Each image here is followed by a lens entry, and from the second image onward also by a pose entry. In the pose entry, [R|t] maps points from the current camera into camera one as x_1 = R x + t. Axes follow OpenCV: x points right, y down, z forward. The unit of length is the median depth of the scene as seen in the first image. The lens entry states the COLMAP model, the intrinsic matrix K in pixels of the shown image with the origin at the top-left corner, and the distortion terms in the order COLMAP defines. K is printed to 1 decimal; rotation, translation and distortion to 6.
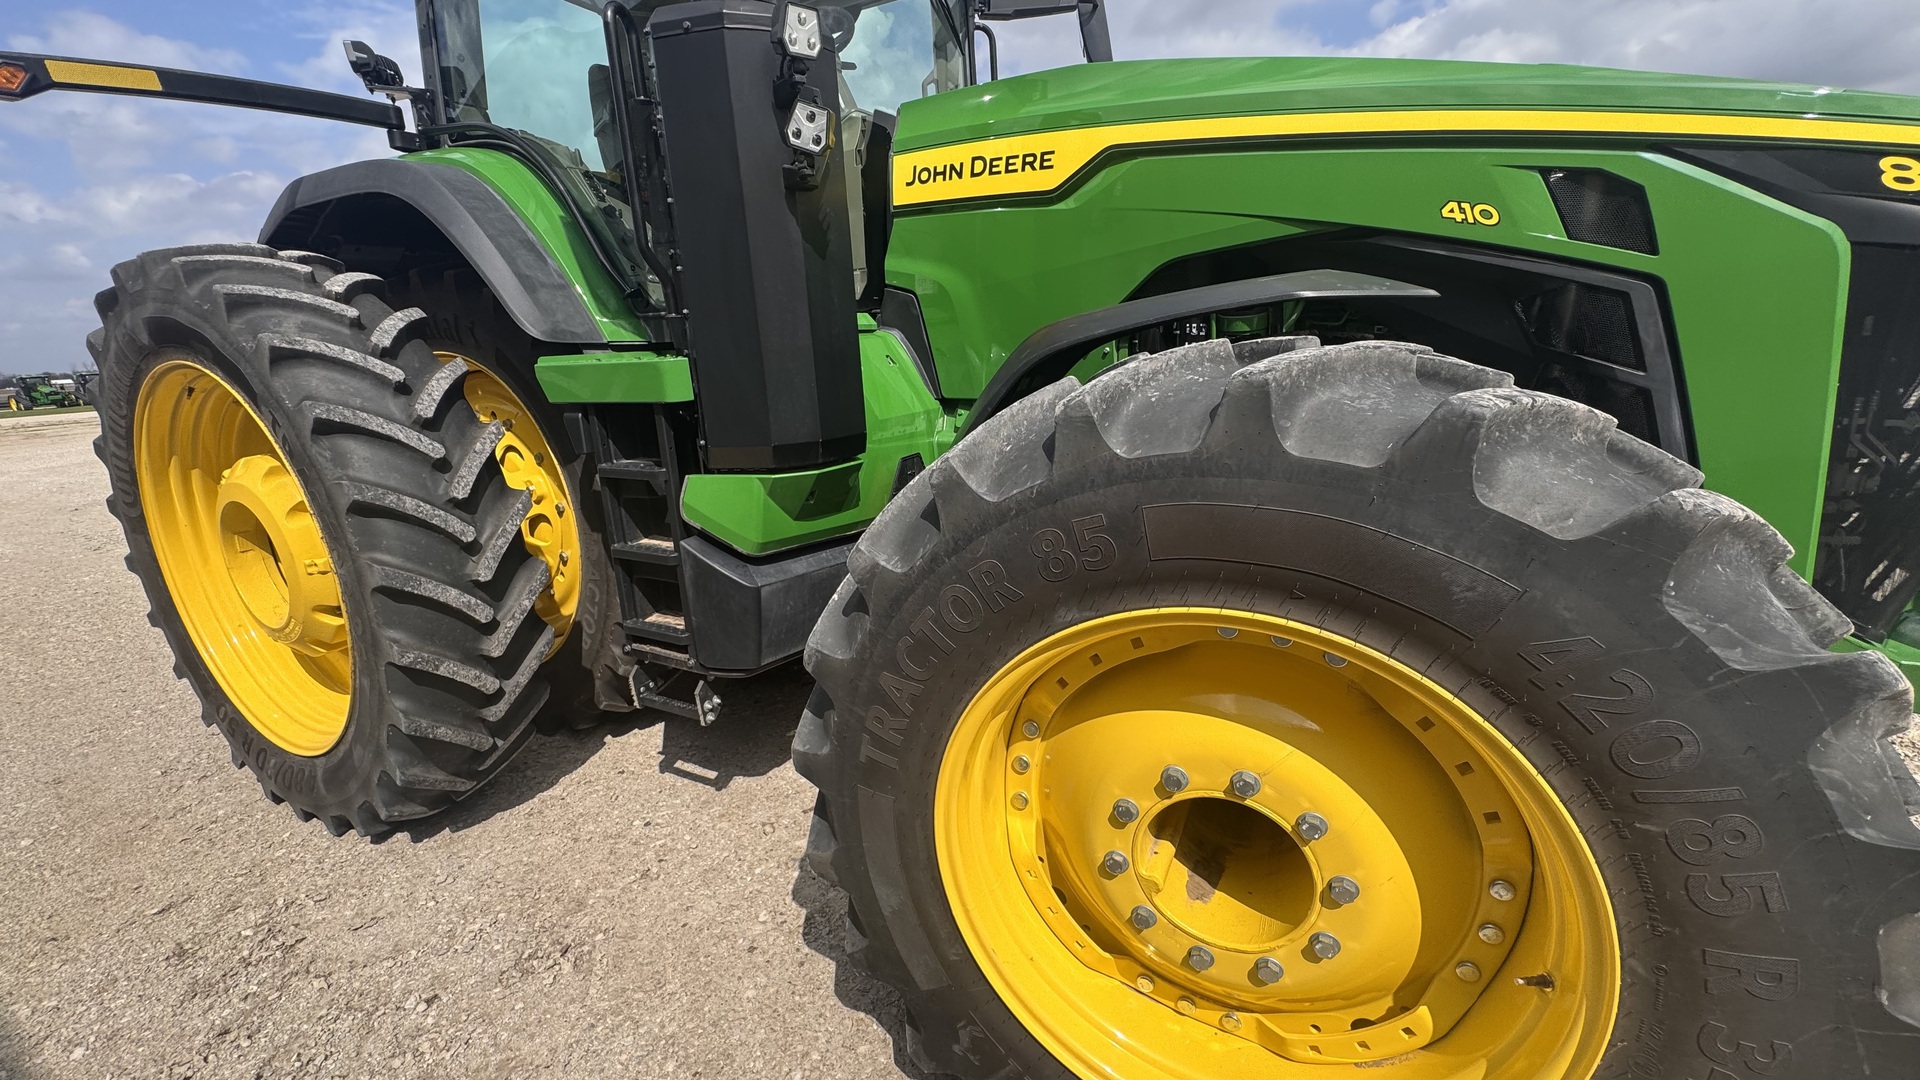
lens RADIAL K [[762.3, 0, 960.2], [0, 762.3, 534.9], [0, 0, 1]] dist [-0.000851, 0.000847]
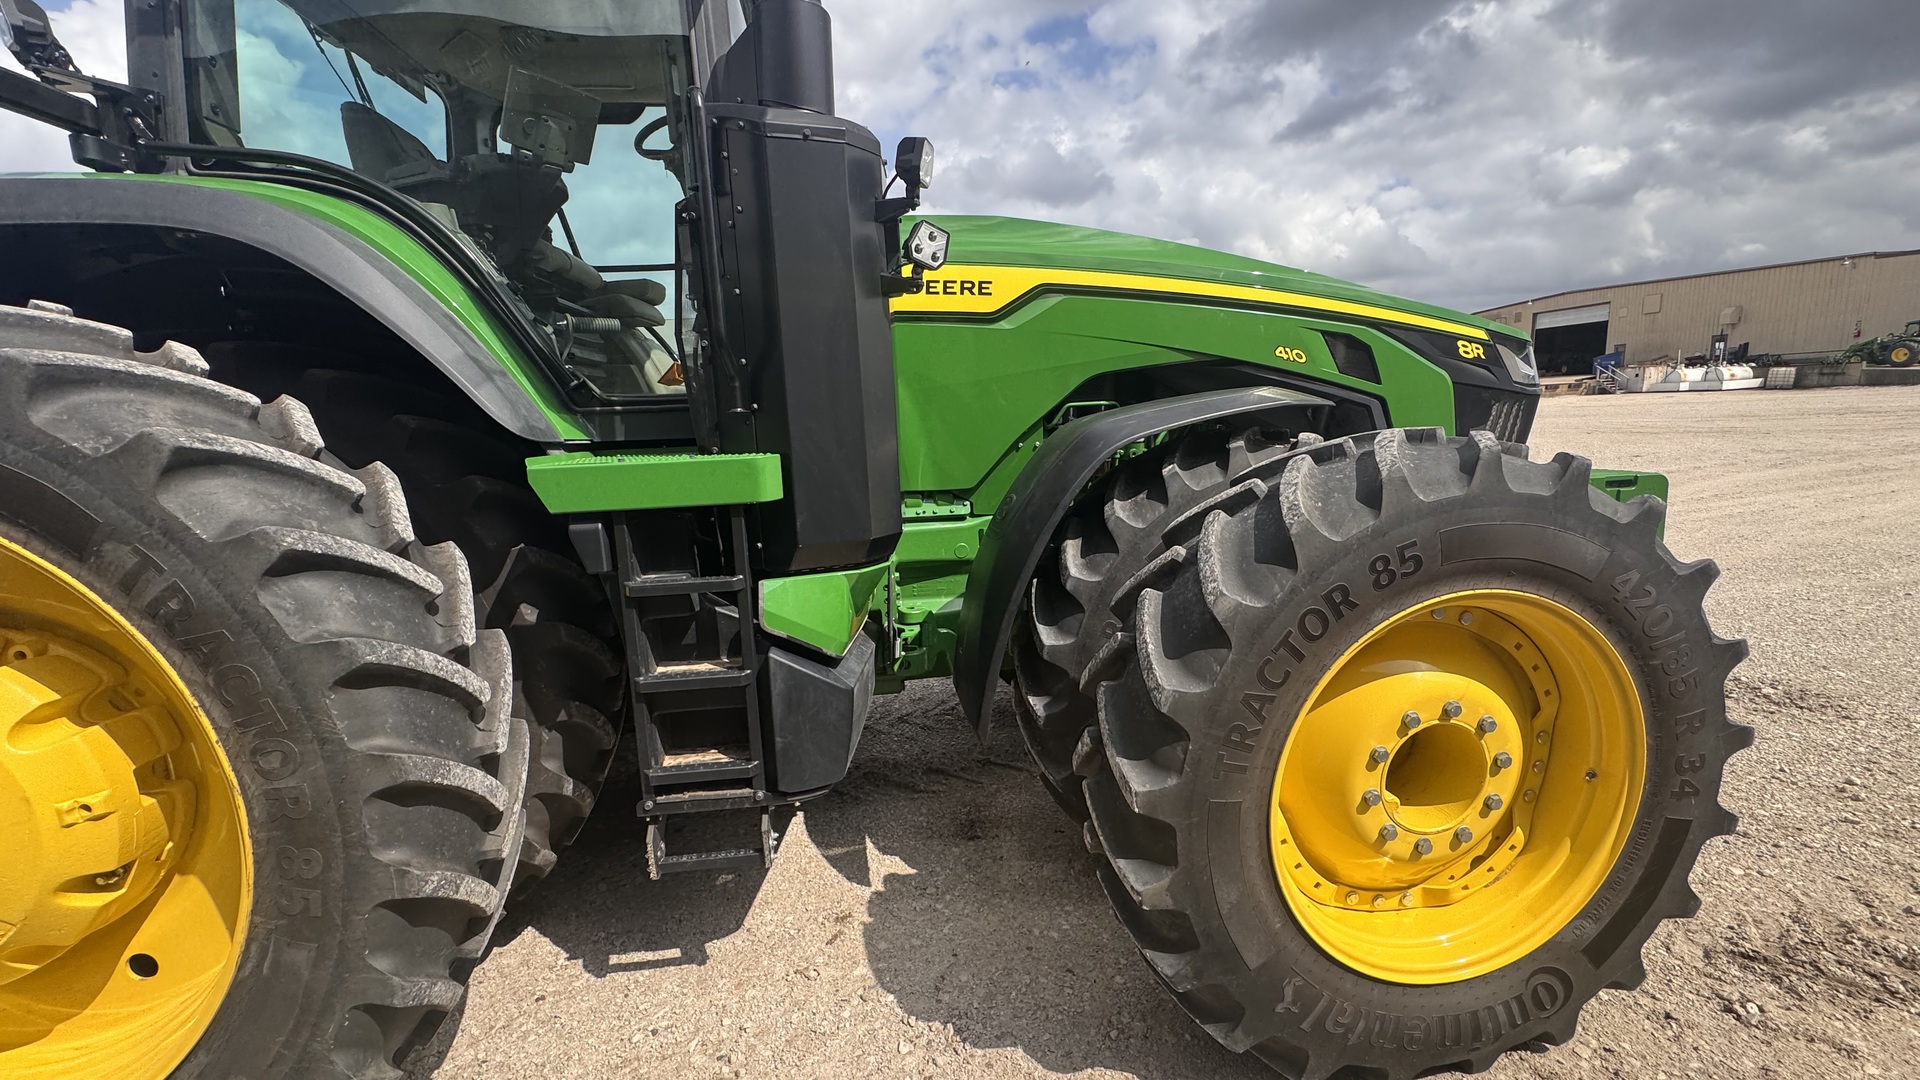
lens RADIAL K [[762.3, 0, 960.2], [0, 762.3, 534.9], [0, 0, 1]] dist [-0.000851, 0.000847]
pose [[0.825130, -0.076120, 0.559791, -0.701019], [0.148742, 0.985192, -0.085280, -0.020385], [-0.545010, 0.153632, 0.824234, 0.117068]]
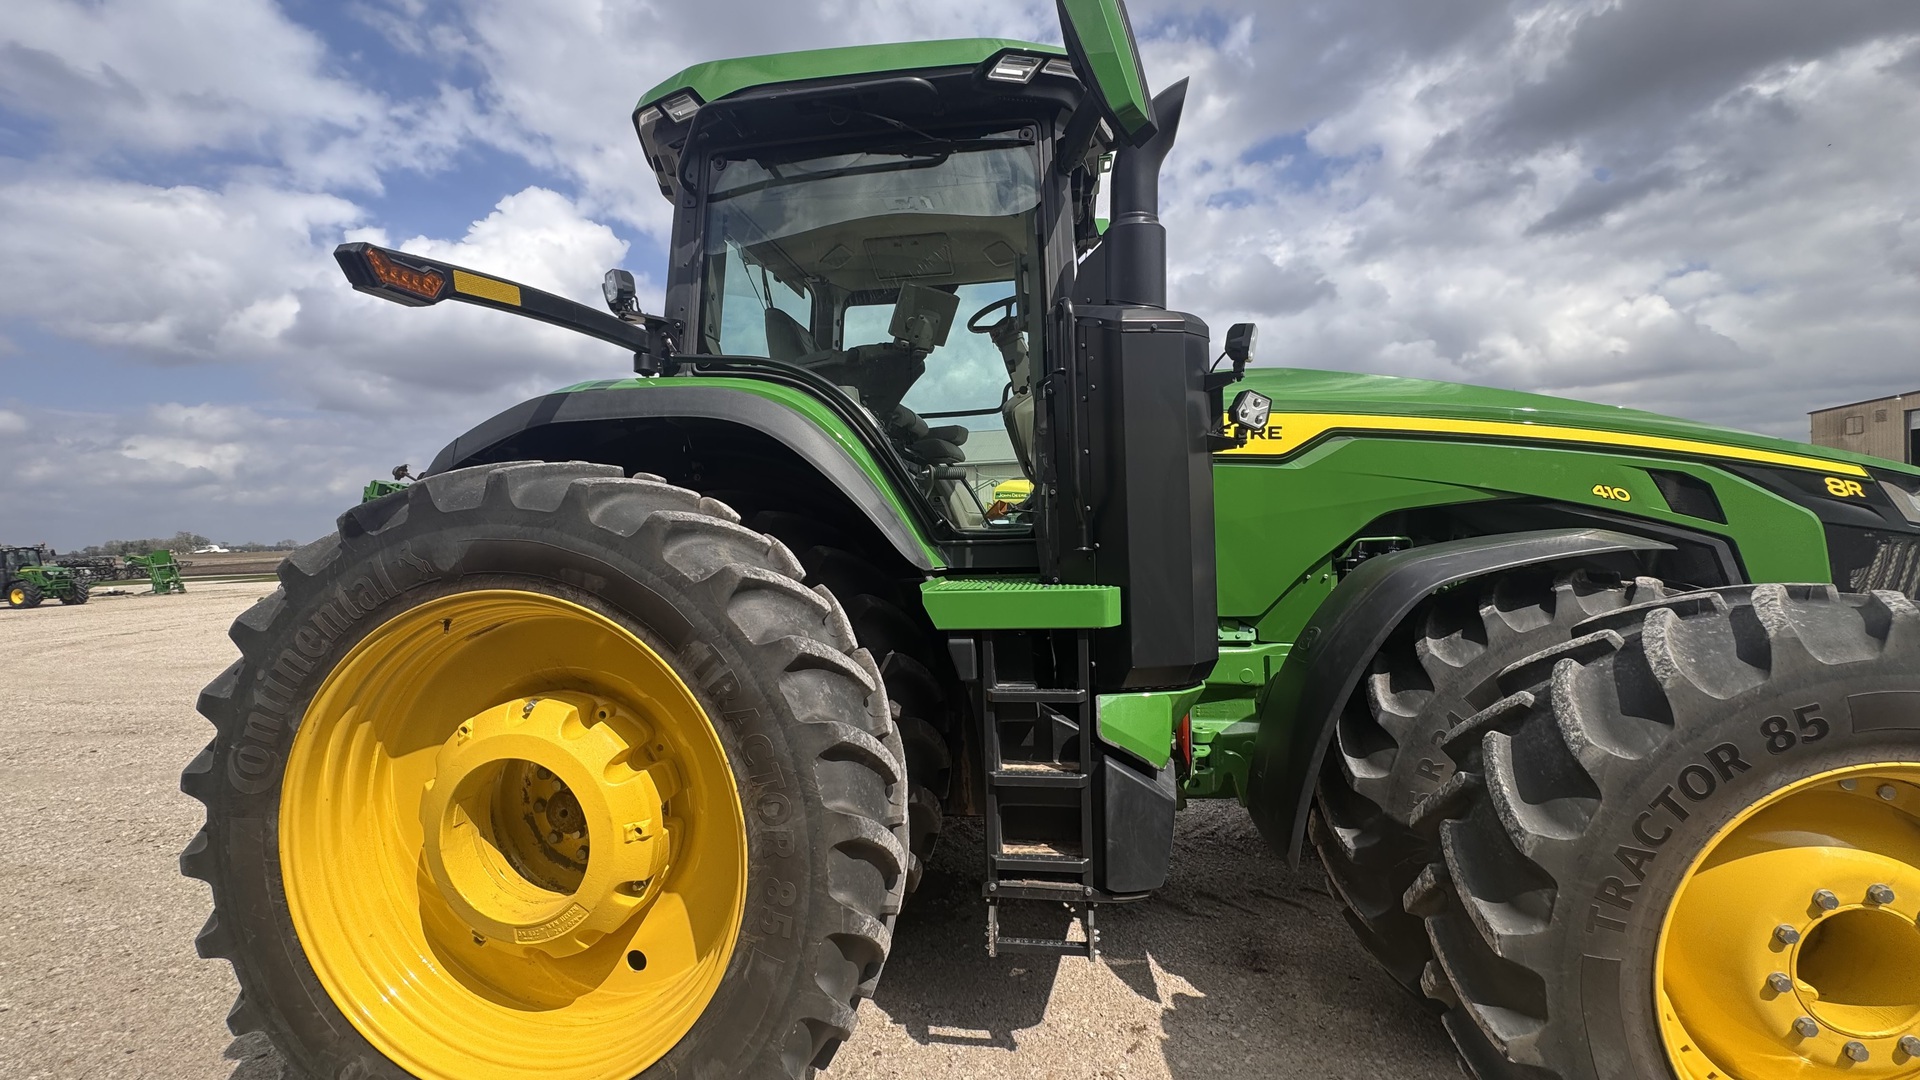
lens RADIAL K [[762.3, 0, 960.2], [0, 762.3, 534.9], [0, 0, 1]] dist [-0.000851, 0.000847]
pose [[0.943037, 0.017547, 0.332226, -0.934087], [0.070517, 0.965376, -0.251152, -0.043655], [-0.325130, 0.260273, 0.909147, 0.051964]]
